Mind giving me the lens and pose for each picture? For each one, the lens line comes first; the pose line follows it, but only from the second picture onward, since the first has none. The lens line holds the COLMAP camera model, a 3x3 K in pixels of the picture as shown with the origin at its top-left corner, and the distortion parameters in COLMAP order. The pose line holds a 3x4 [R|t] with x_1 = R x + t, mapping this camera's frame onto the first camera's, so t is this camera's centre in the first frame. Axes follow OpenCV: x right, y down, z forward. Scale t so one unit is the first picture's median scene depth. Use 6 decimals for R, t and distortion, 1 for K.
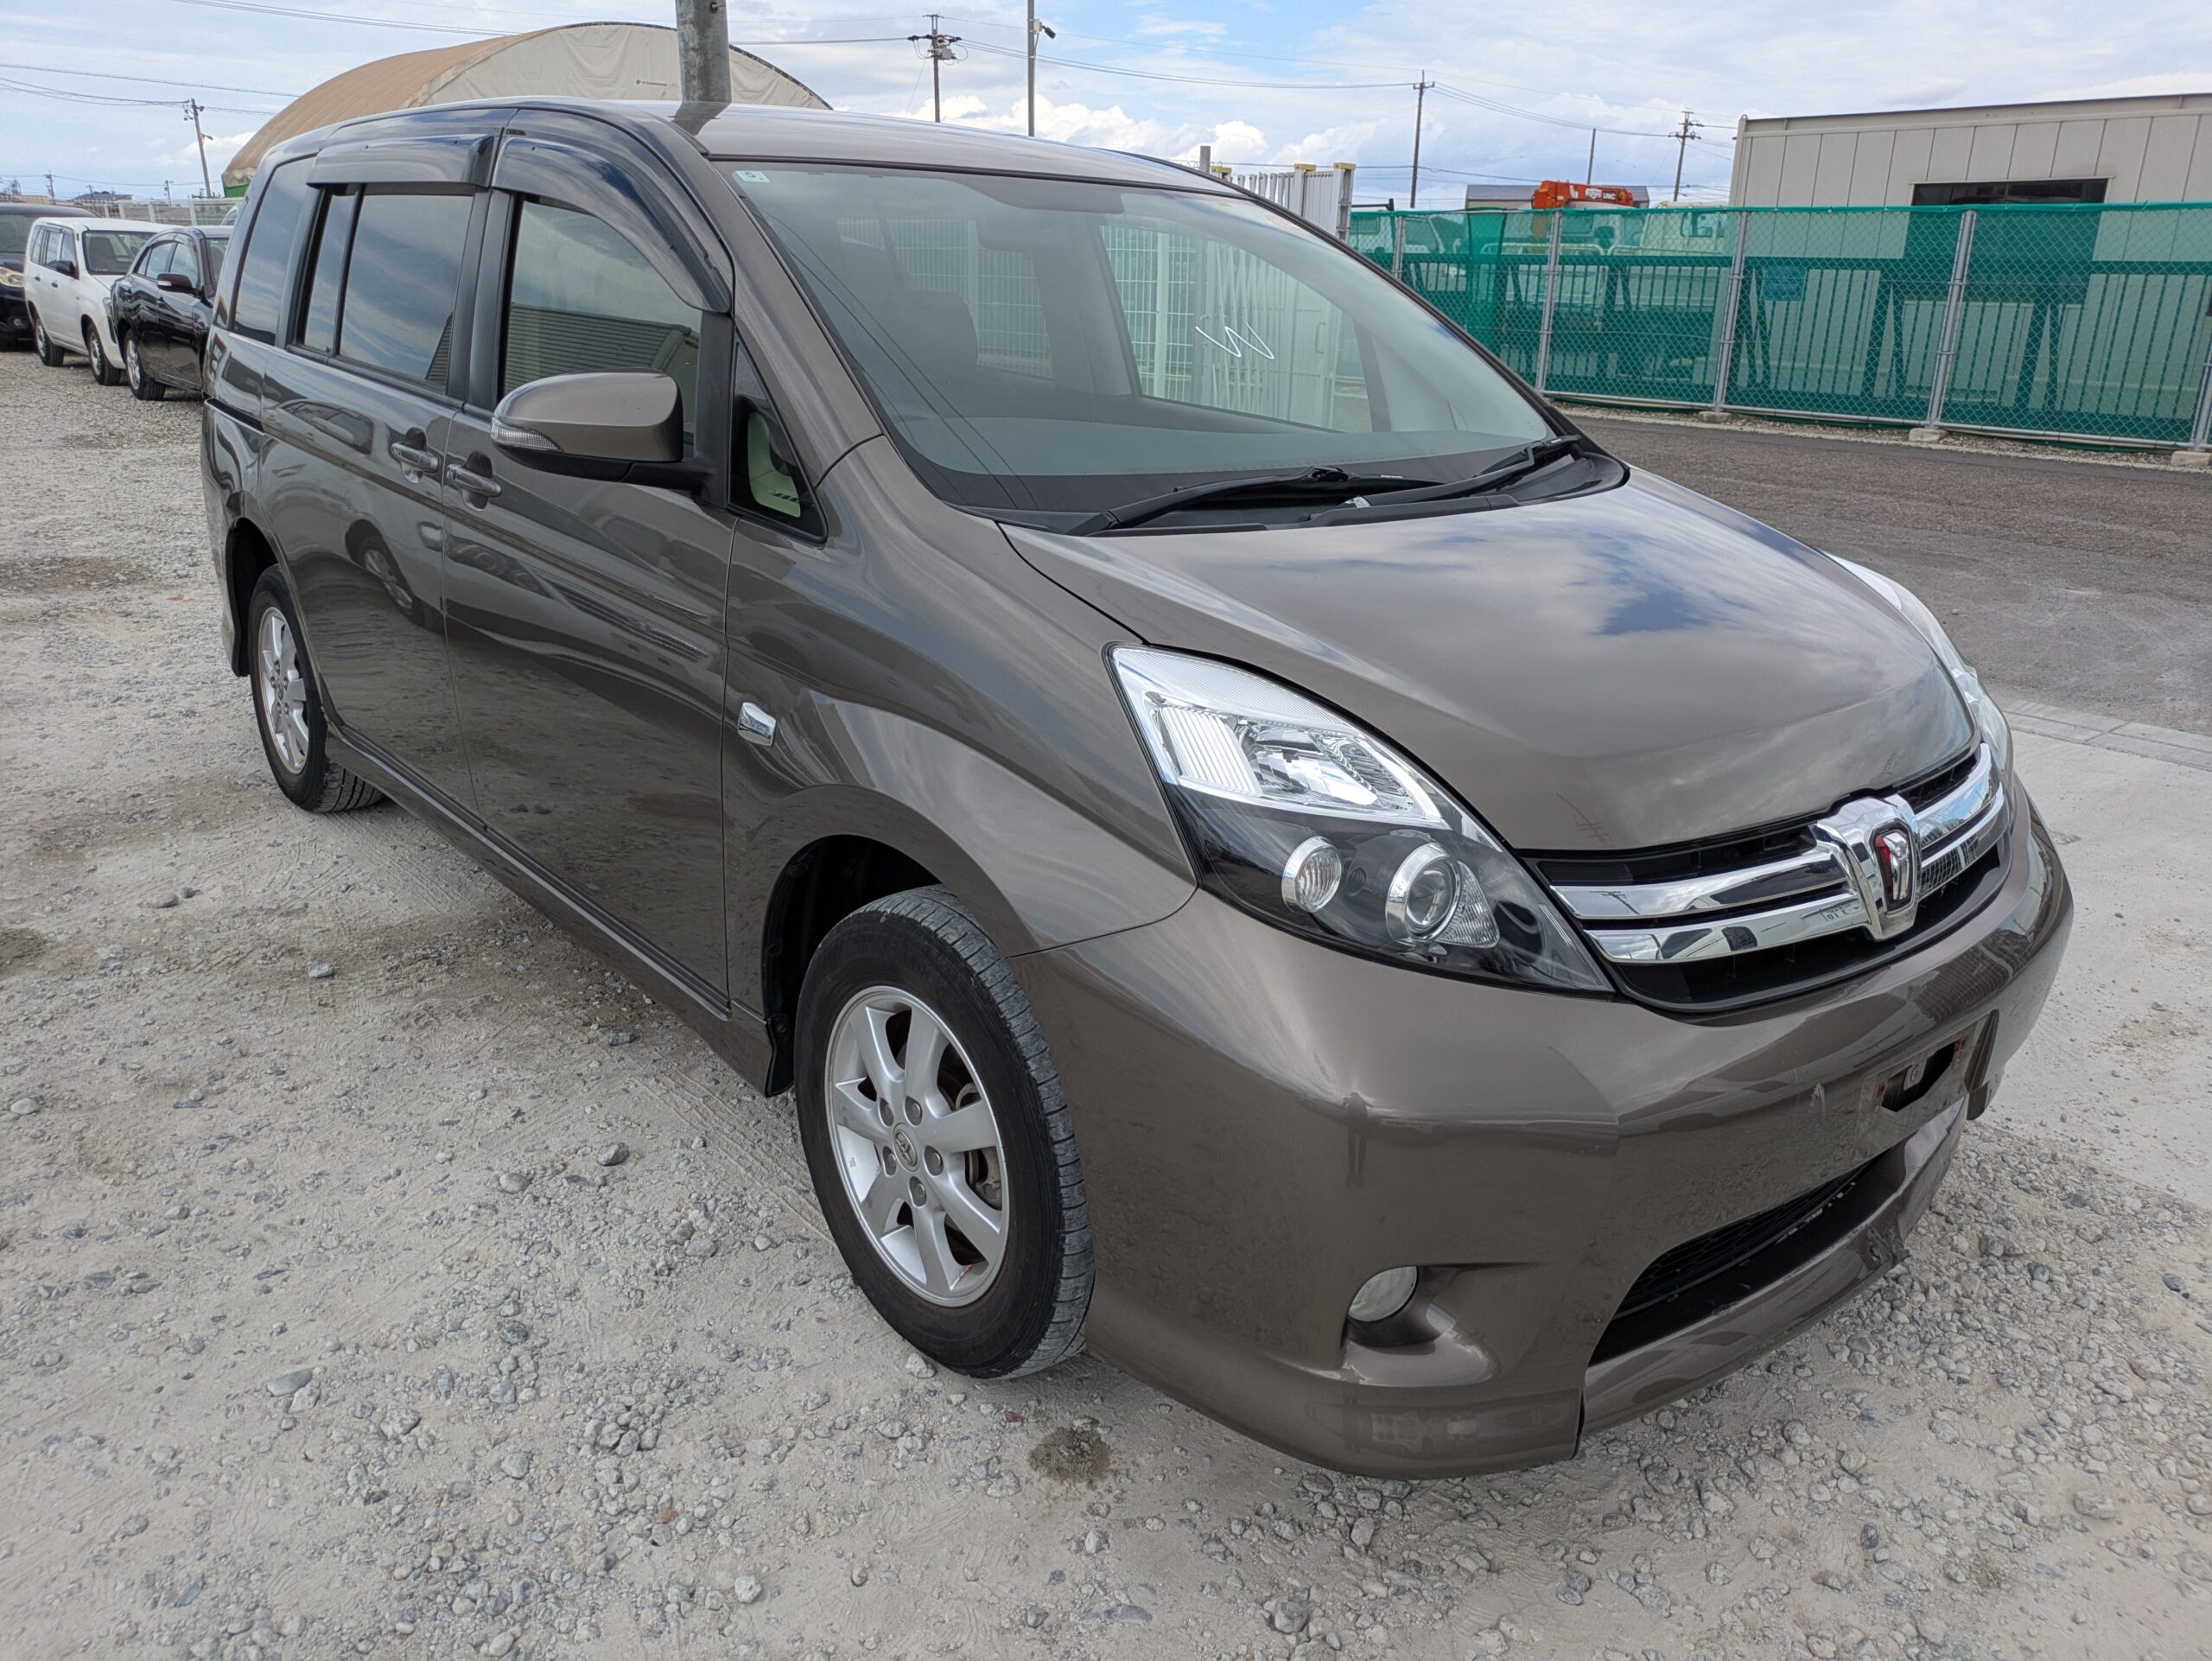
lens RADIAL K [[1618.2, 0, 1100.8], [0, 1618.2, 811.0], [0, 0, 1]] dist [0.002644, 0.009613]
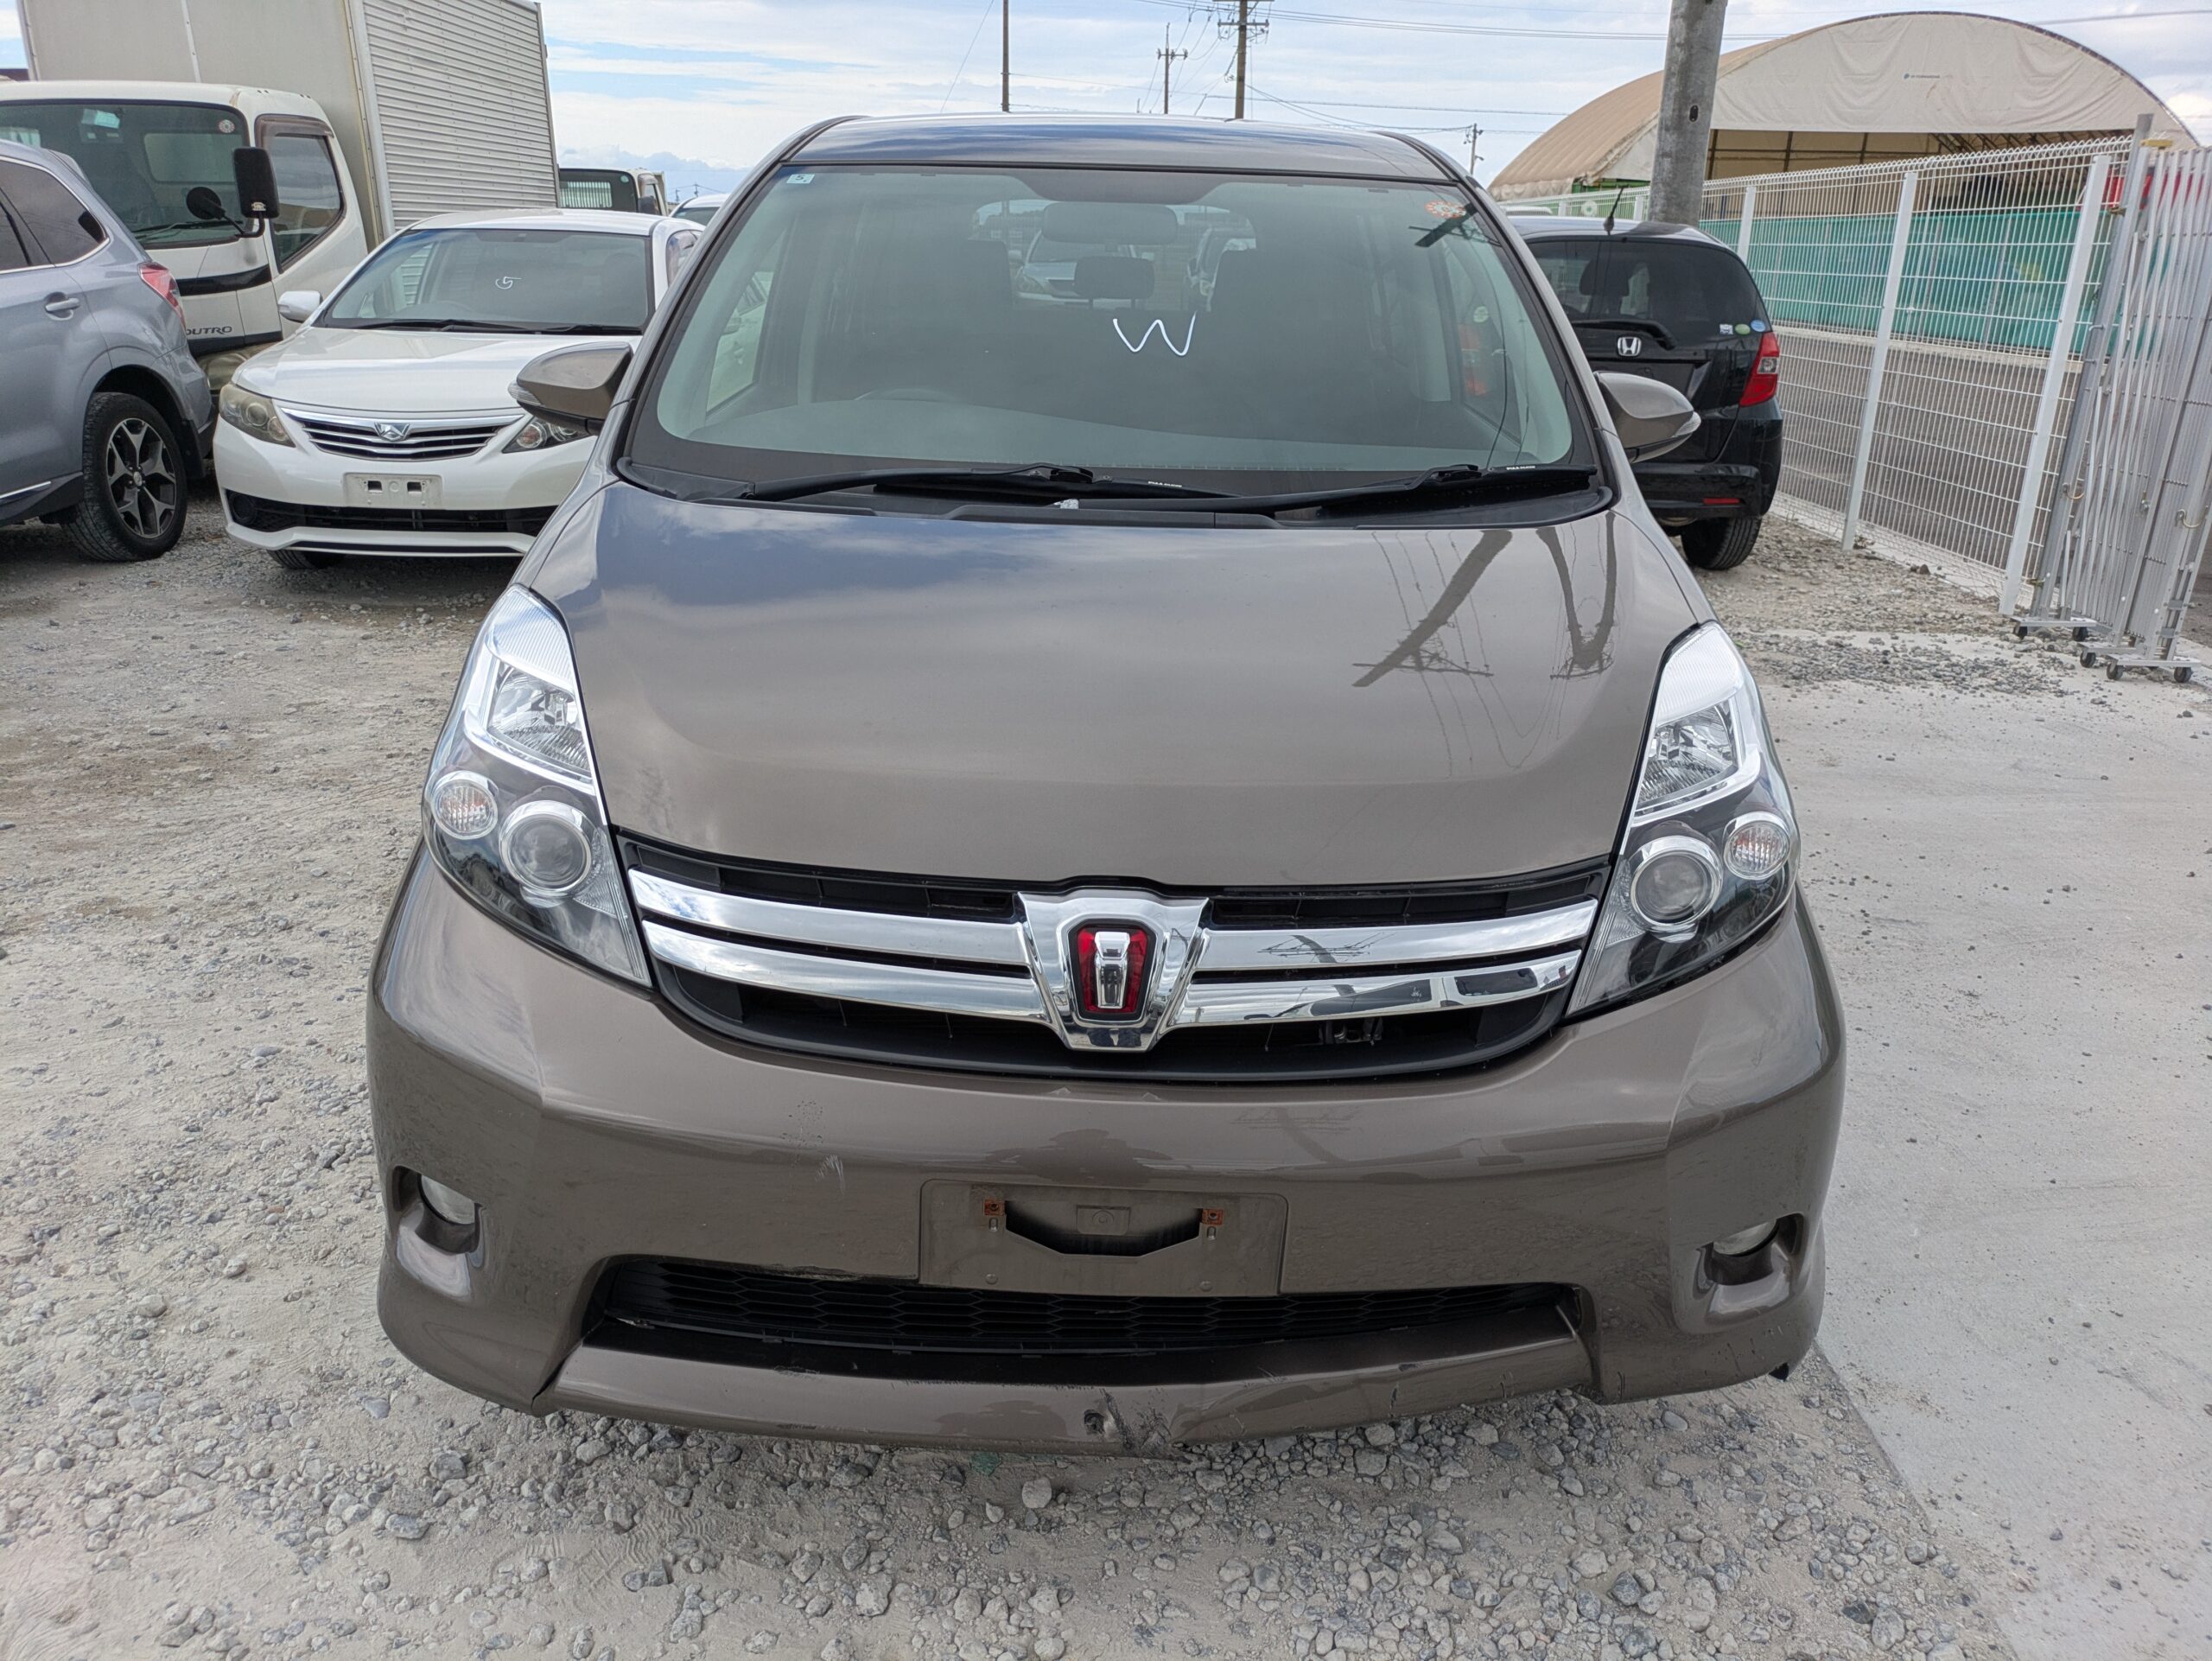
lens RADIAL K [[1618.2, 0, 1100.3], [0, 1618.2, 851.3], [0, 0, 1]] dist [0.002644, 0.009613]
pose [[0.774203, 0.213727, -0.595761, 0.967986], [-0.203659, 0.975325, 0.085235, -0.096107], [0.599277, 0.055343, 0.798626, 0.328379]]
